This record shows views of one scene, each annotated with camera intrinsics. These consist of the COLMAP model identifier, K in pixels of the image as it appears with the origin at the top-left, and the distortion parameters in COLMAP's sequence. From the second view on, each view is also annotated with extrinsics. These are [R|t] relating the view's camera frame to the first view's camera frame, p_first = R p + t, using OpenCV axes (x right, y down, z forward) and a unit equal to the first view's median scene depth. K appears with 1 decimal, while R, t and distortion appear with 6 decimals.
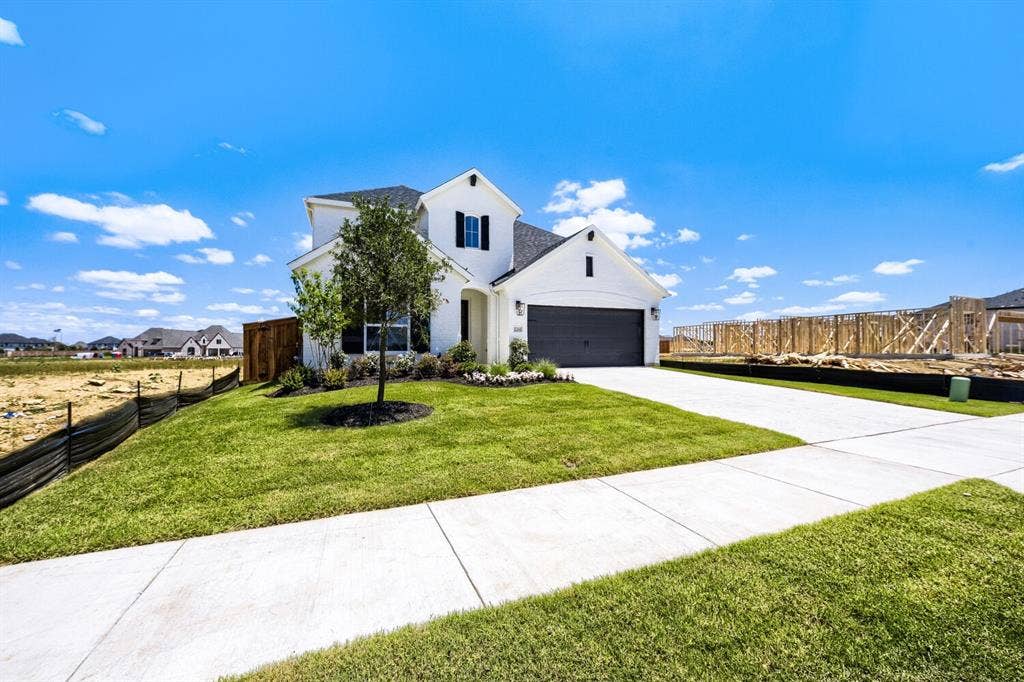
lens RADIAL K [[404.0, 0, 511.4], [0, 404.0, 341.9], [0, 0, 1]] dist [-0.000970, 0.000077]
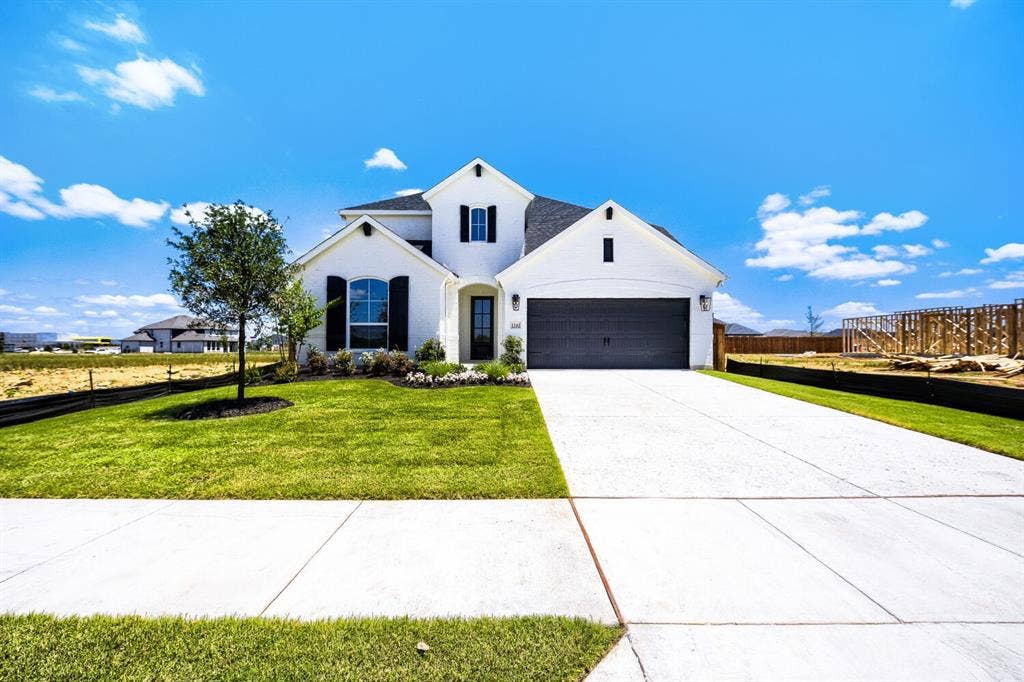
lens RADIAL K [[404.0, 0, 512.0], [0, 404.0, 341.0], [0, 0, 1]] dist [-0.000970, 0.000077]
pose [[0.923277, -0.001268, -0.384133, 0.346757], [0.003080, 0.999987, 0.004100, 0.000332], [0.384123, -0.004969, 0.923269, 0.144346]]
